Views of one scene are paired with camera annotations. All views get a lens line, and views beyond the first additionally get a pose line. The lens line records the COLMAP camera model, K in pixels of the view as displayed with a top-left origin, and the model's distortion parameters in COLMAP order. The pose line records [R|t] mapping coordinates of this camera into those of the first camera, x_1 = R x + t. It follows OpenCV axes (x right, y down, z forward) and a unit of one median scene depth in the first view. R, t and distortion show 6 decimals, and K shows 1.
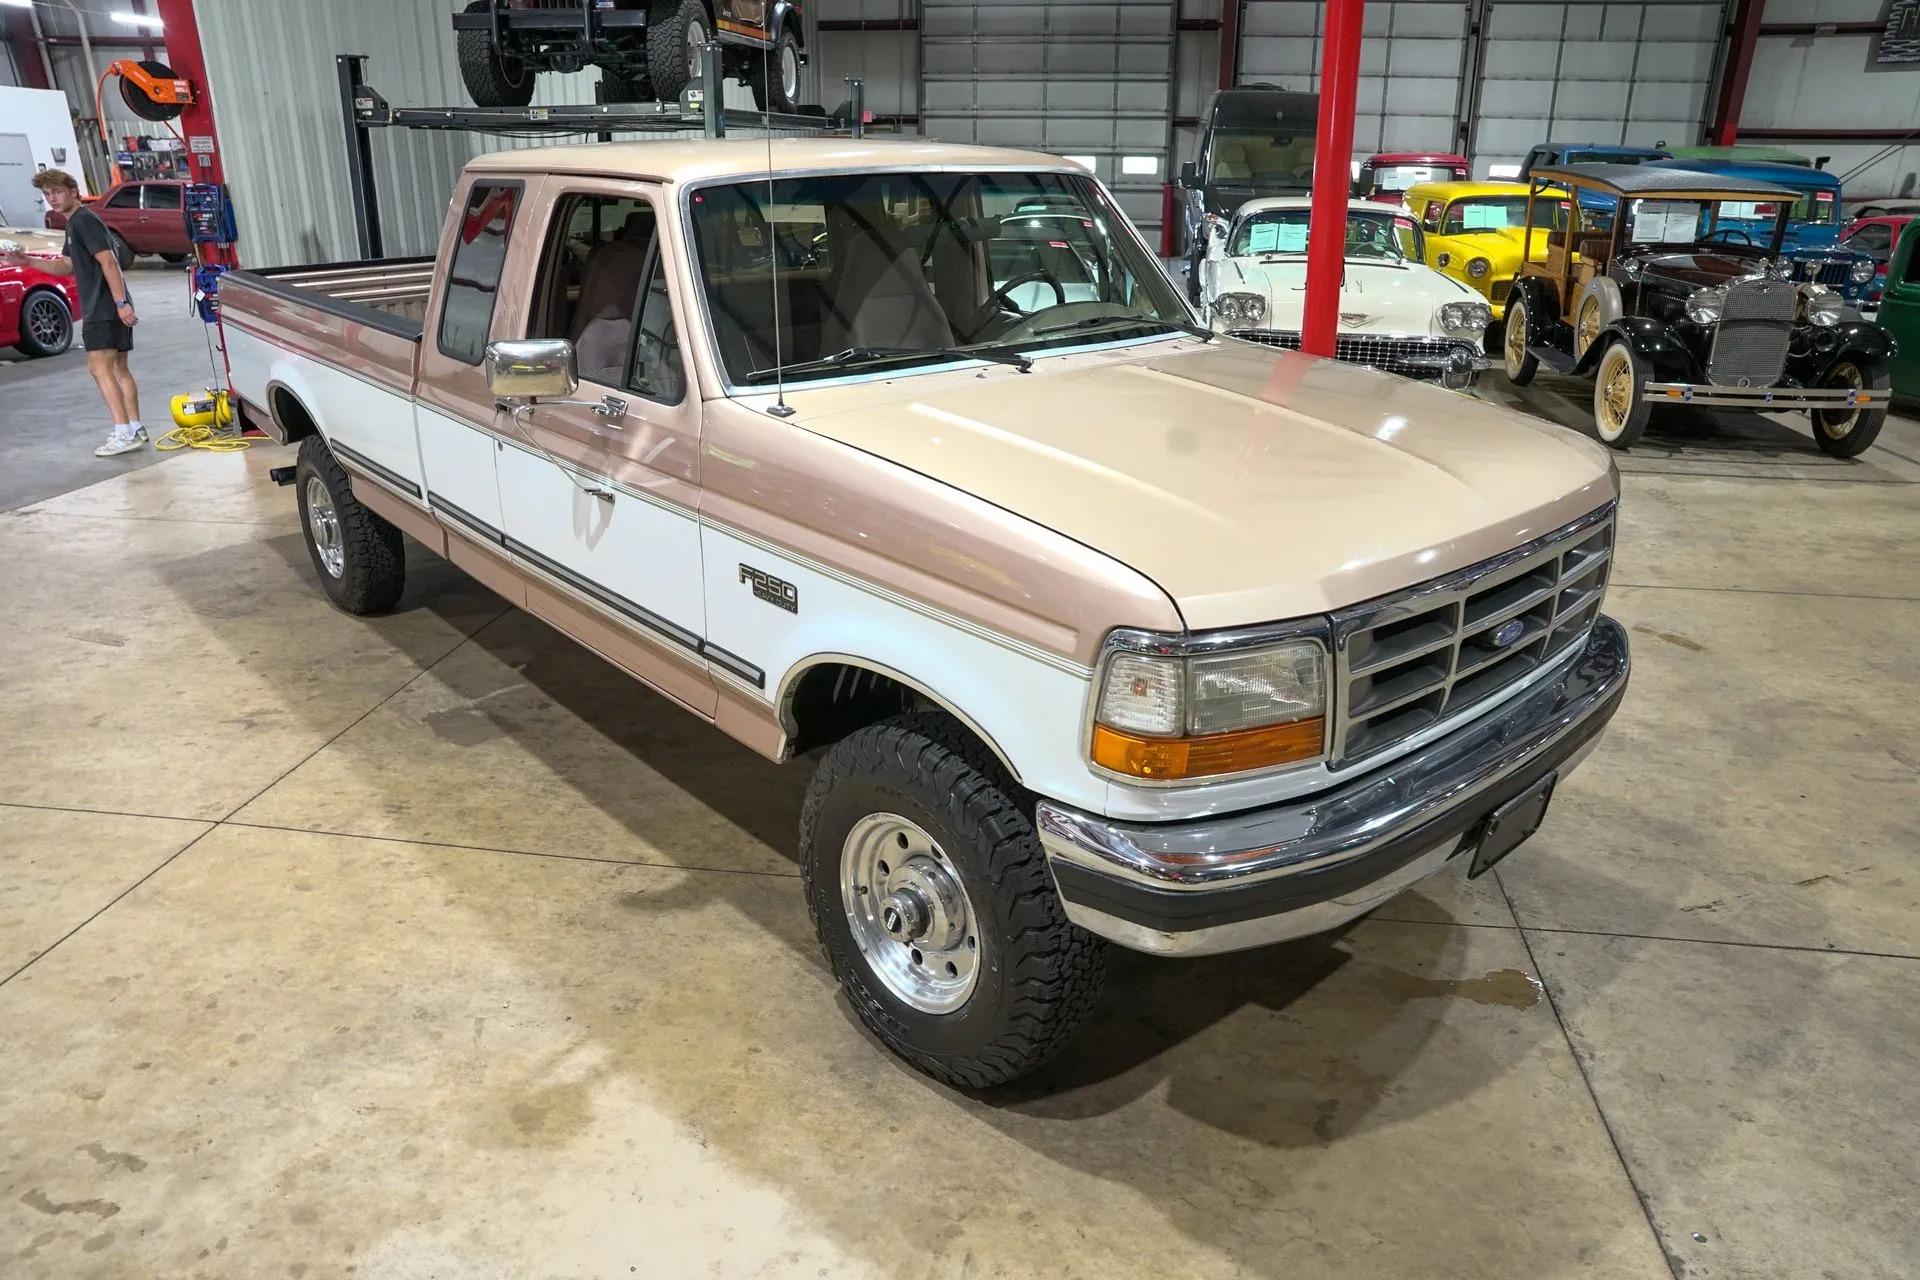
lens RADIAL K [[1330.6, 0, 977.9], [0, 1330.6, 651.4], [0, 0, 1]] dist [-0.129887, 0.097299]
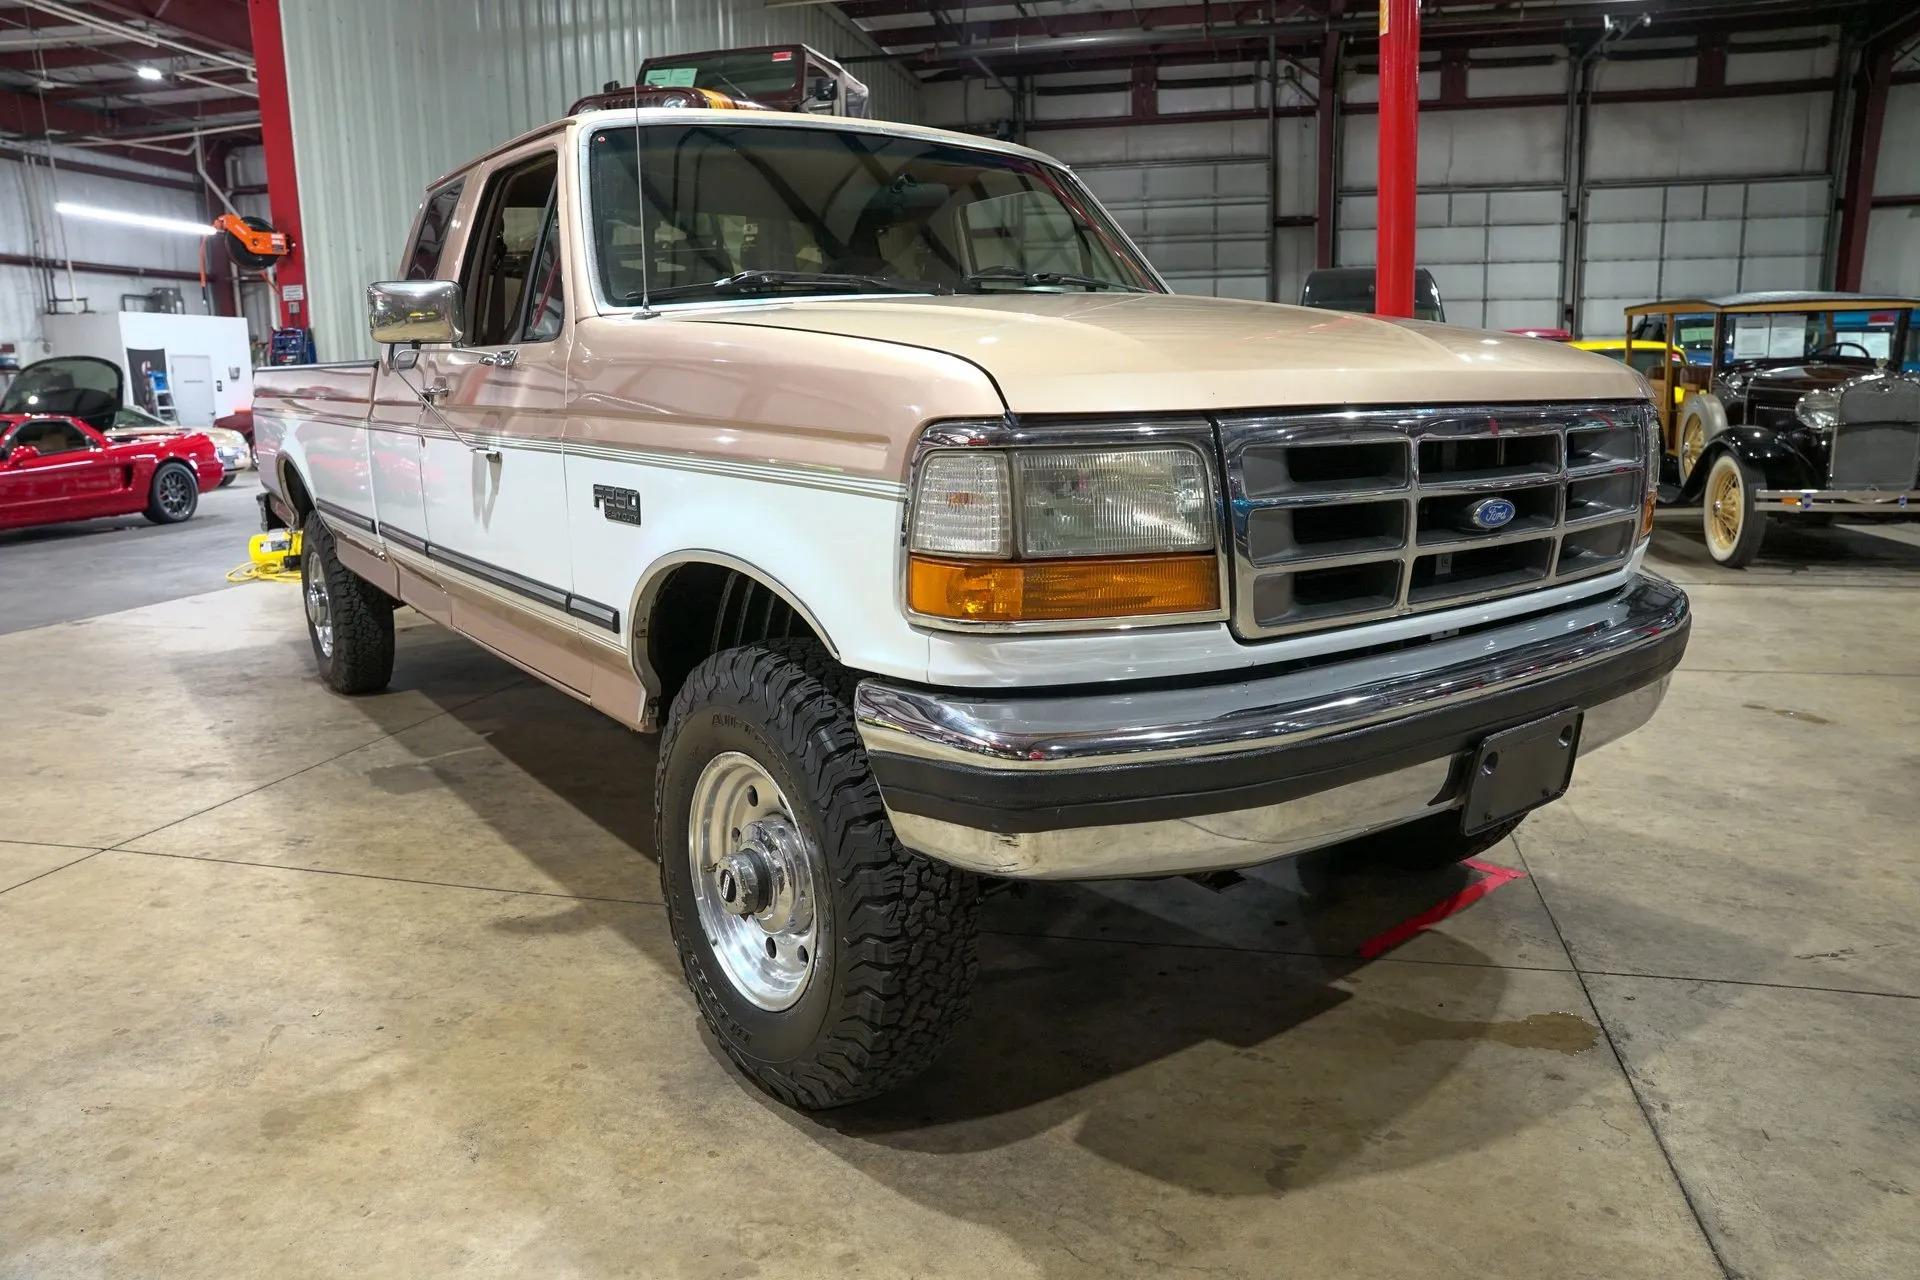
lens RADIAL K [[1330.6, 0, 972.2], [0, 1330.6, 641.7], [0, 0, 1]] dist [-0.129887, 0.097299]
pose [[0.994583, -0.006205, -0.103762, 0.146447], [-0.012440, 0.983937, -0.178081, 0.172788], [0.103200, 0.178407, 0.978530, 0.176354]]
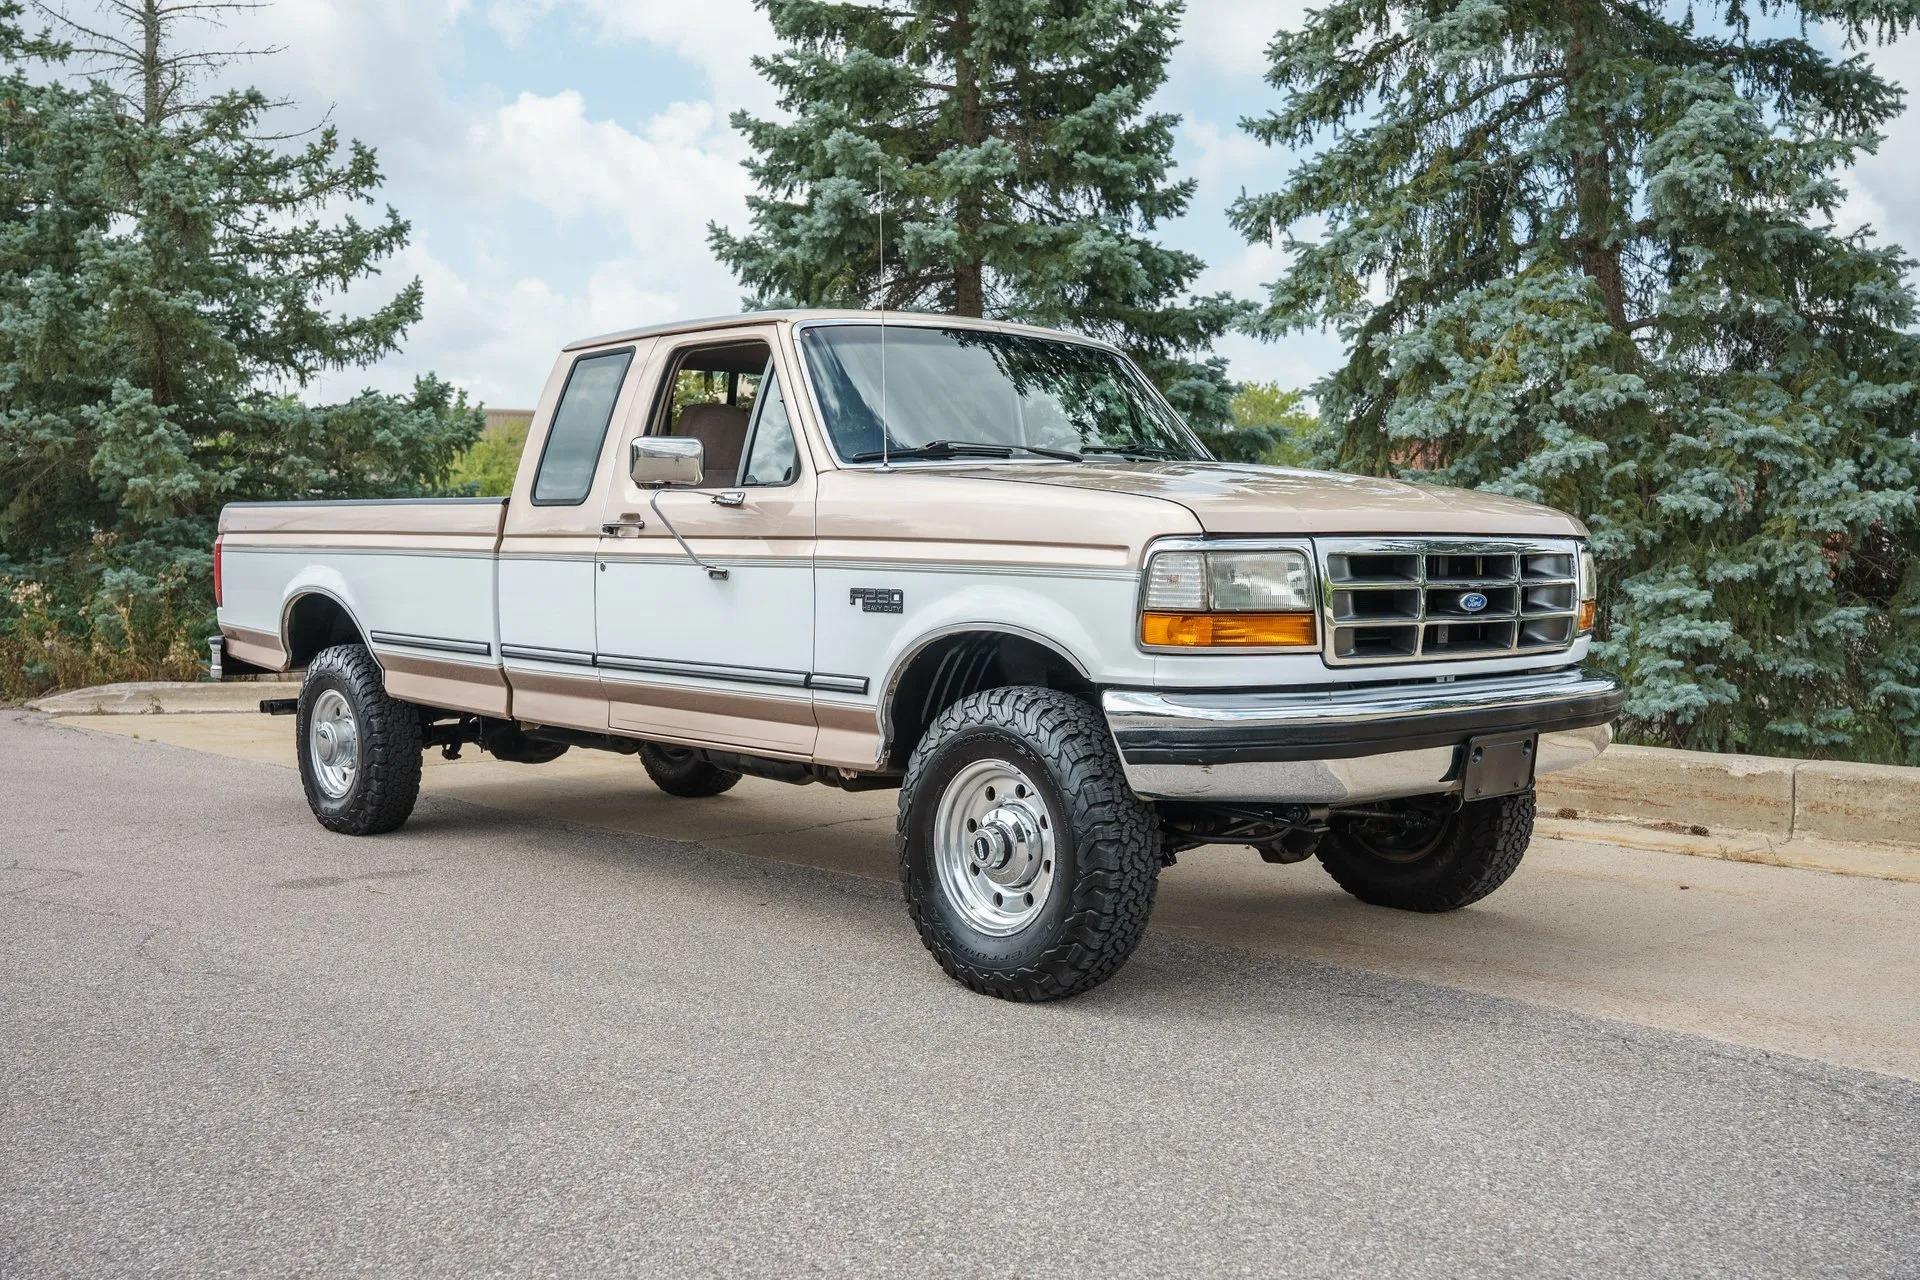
lens RADIAL K [[1991.6, 0, 945.6], [0, 1991.6, 650.6], [0, 0, 1]] dist [-0.022726, 0.000000]
pose [[0.999877, -0.006156, -0.014454, -0.061088], [0.001076, 0.944705, -0.327921, 0.546193], [0.015674, 0.327865, 0.944595, -0.666252]]
